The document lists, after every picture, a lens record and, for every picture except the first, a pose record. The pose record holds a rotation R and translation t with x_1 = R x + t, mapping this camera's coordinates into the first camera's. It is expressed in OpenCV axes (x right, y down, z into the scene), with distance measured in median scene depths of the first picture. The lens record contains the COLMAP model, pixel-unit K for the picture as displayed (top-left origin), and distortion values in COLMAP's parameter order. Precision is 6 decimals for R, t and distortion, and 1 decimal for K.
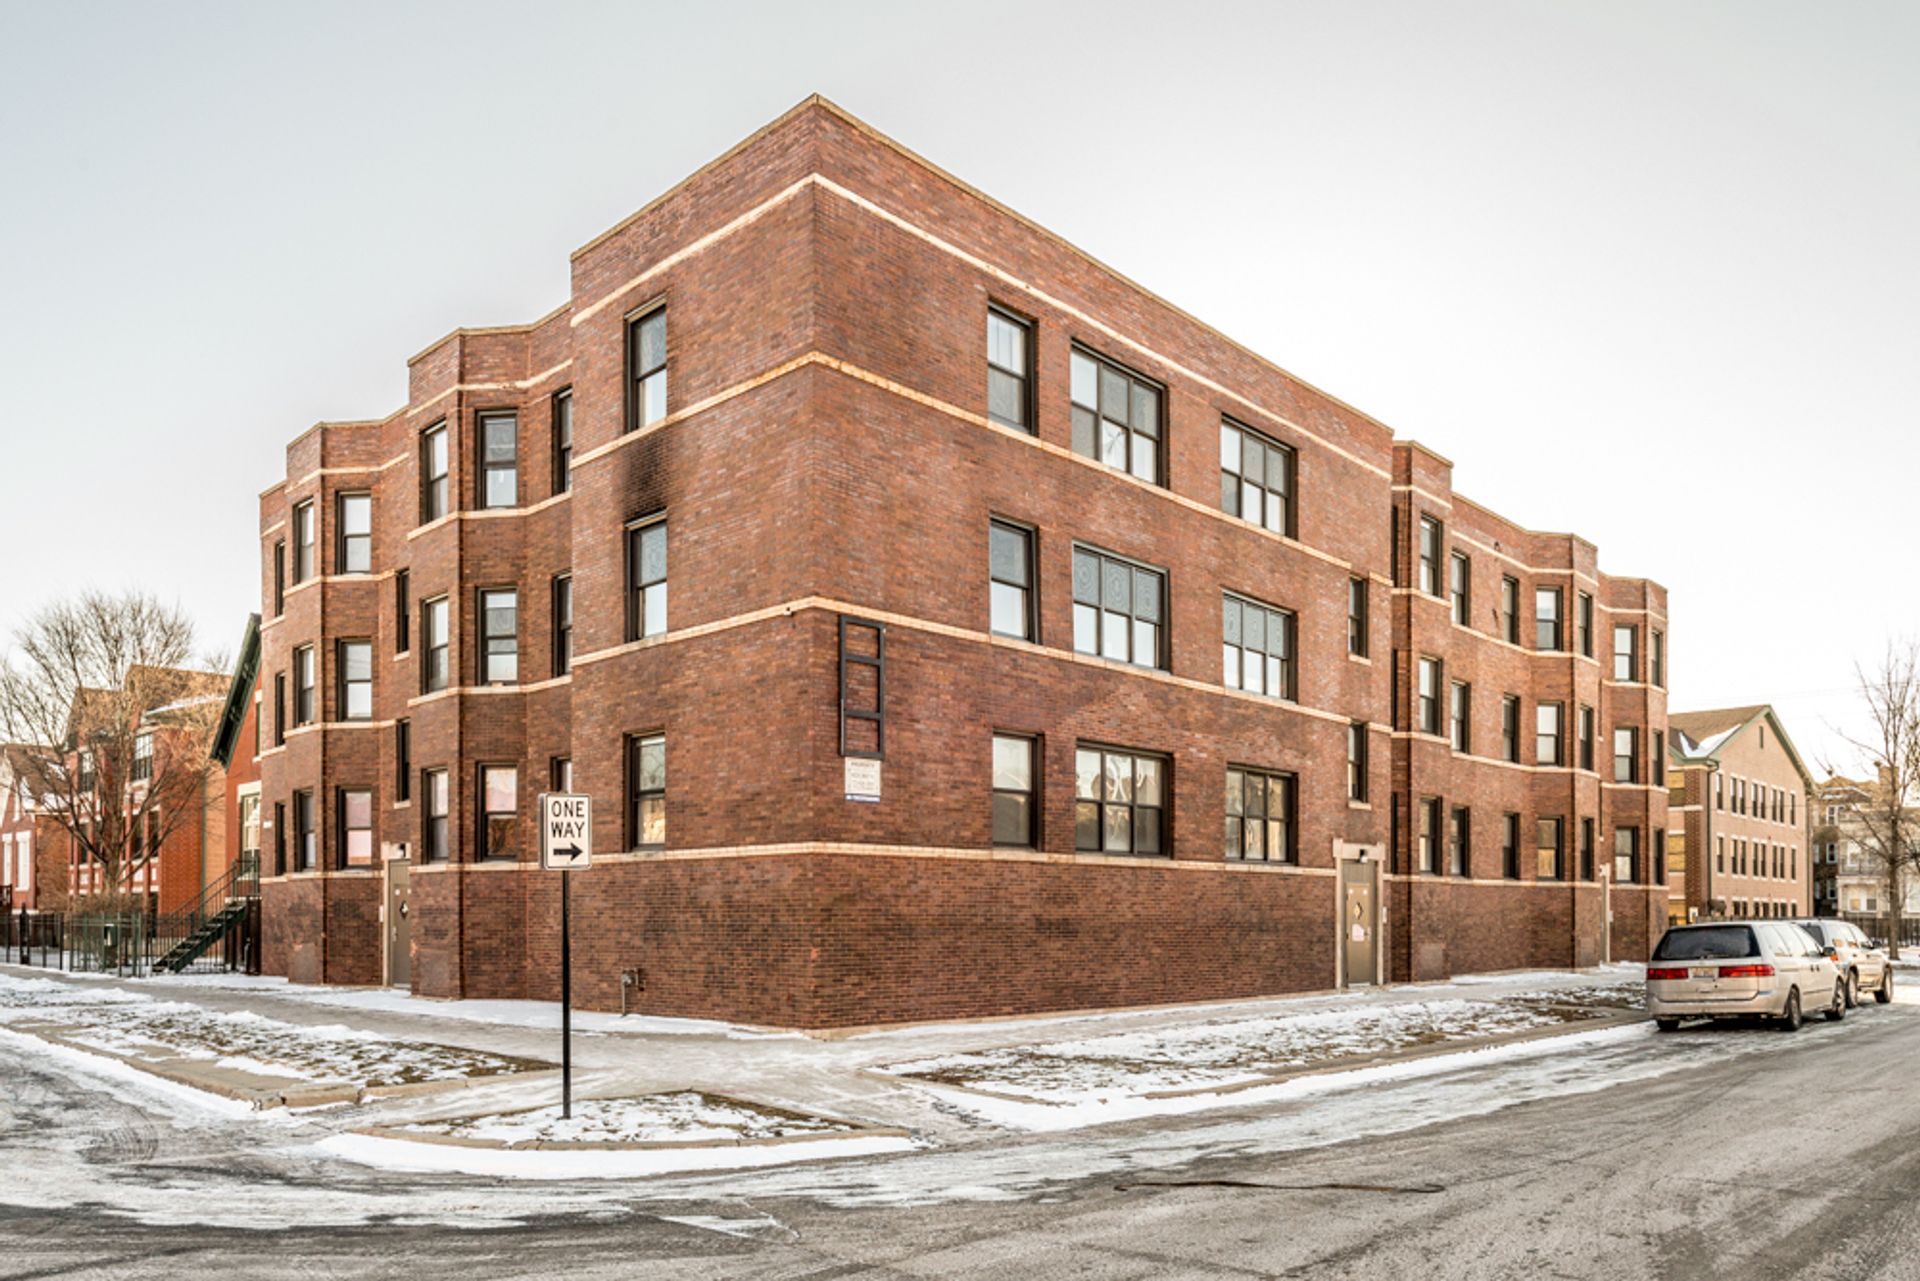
lens RADIAL K [[1318.4, 0, 958.8], [0, 1318.4, 751.8], [0, 0, 1]] dist [0.022427, -0.012391]
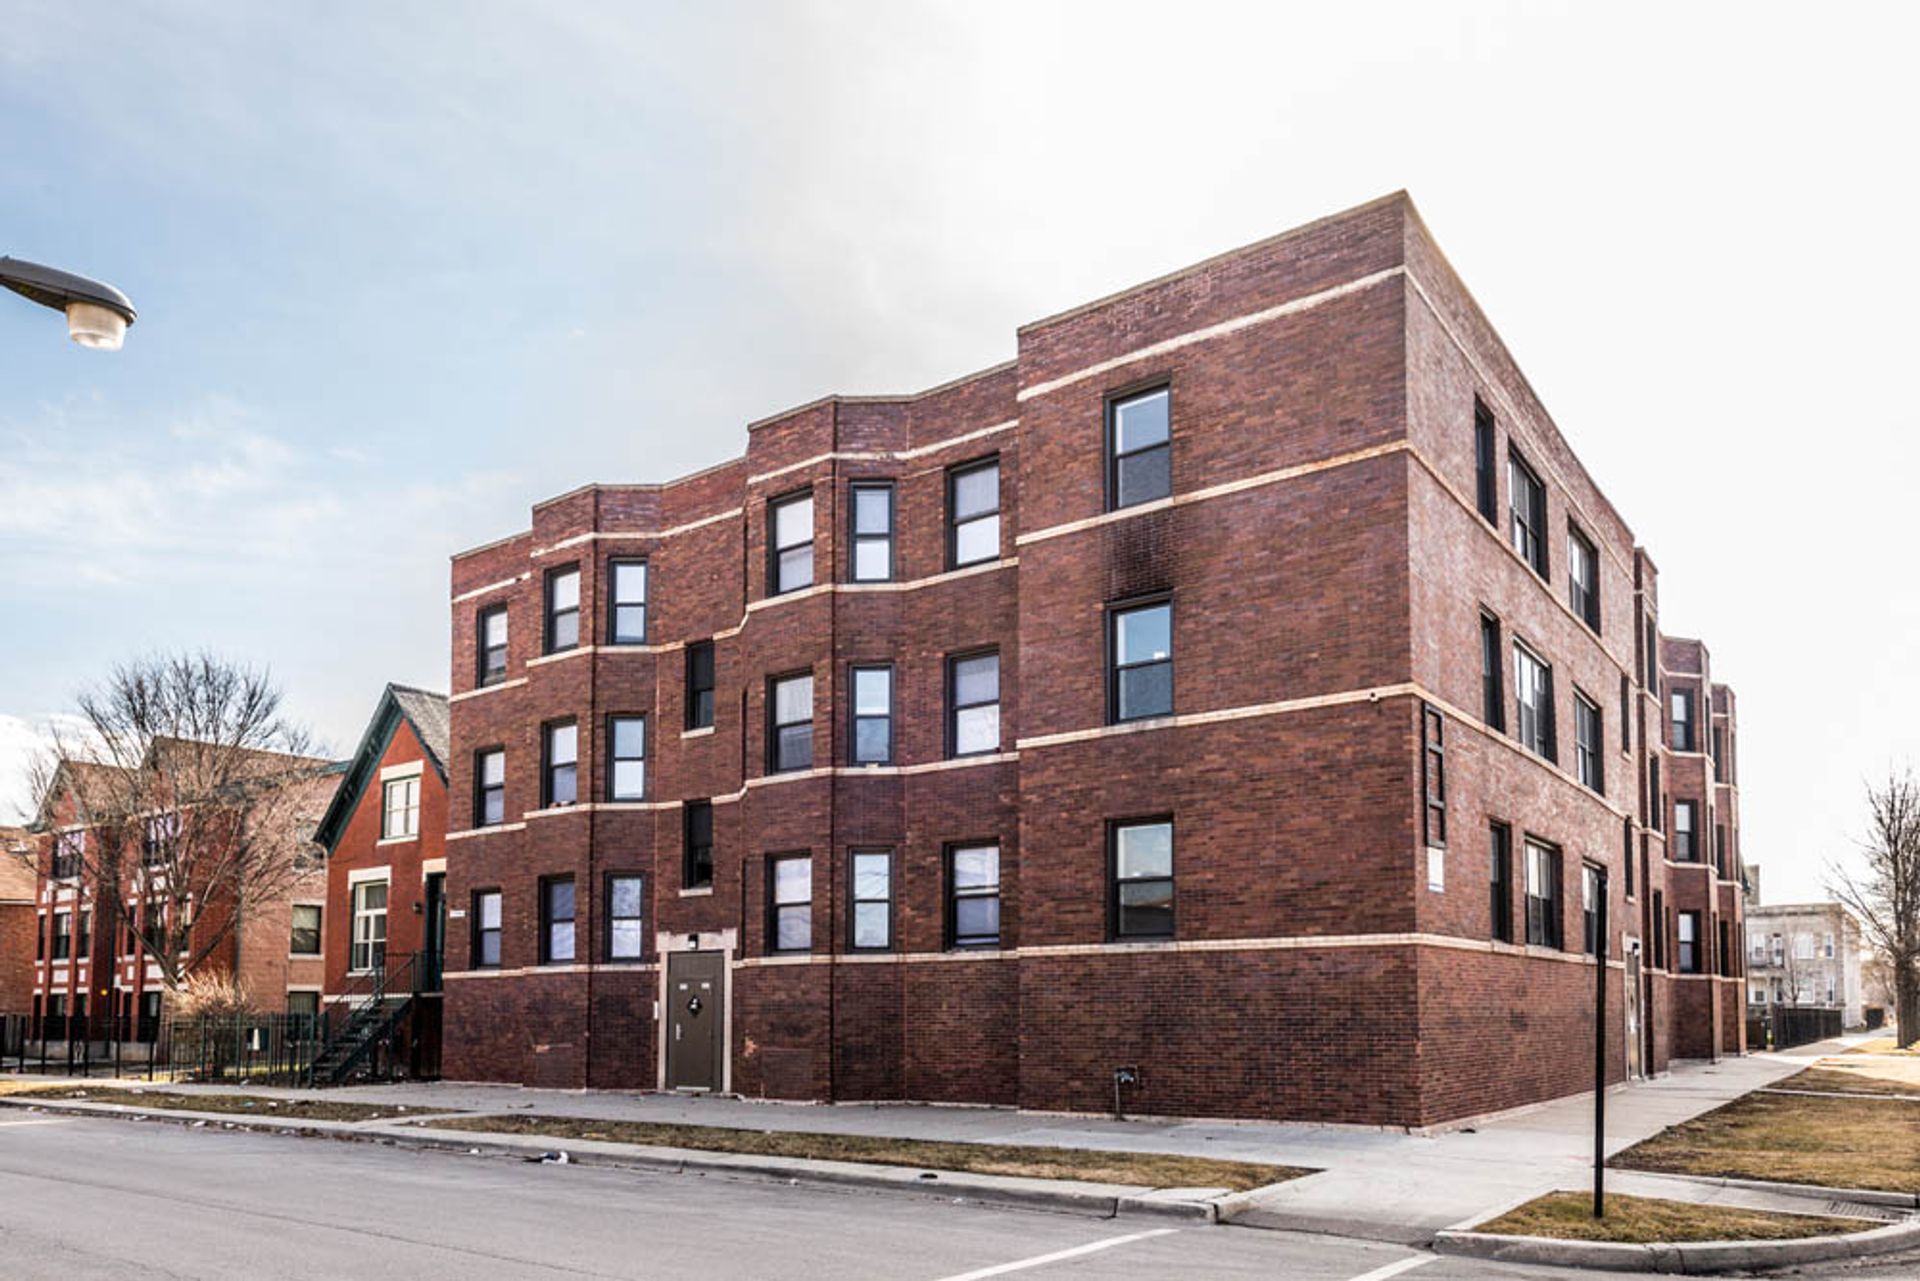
lens RADIAL K [[1318.4, 0, 1003.0], [0, 1318.4, 778.3], [0, 0, 1]] dist [0.022427, -0.012391]
pose [[0.988613, 0.020596, 0.149062, -0.392838], [-0.012816, 0.998514, -0.052967, 0.006942], [-0.149931, 0.050453, 0.987408, 0.050087]]
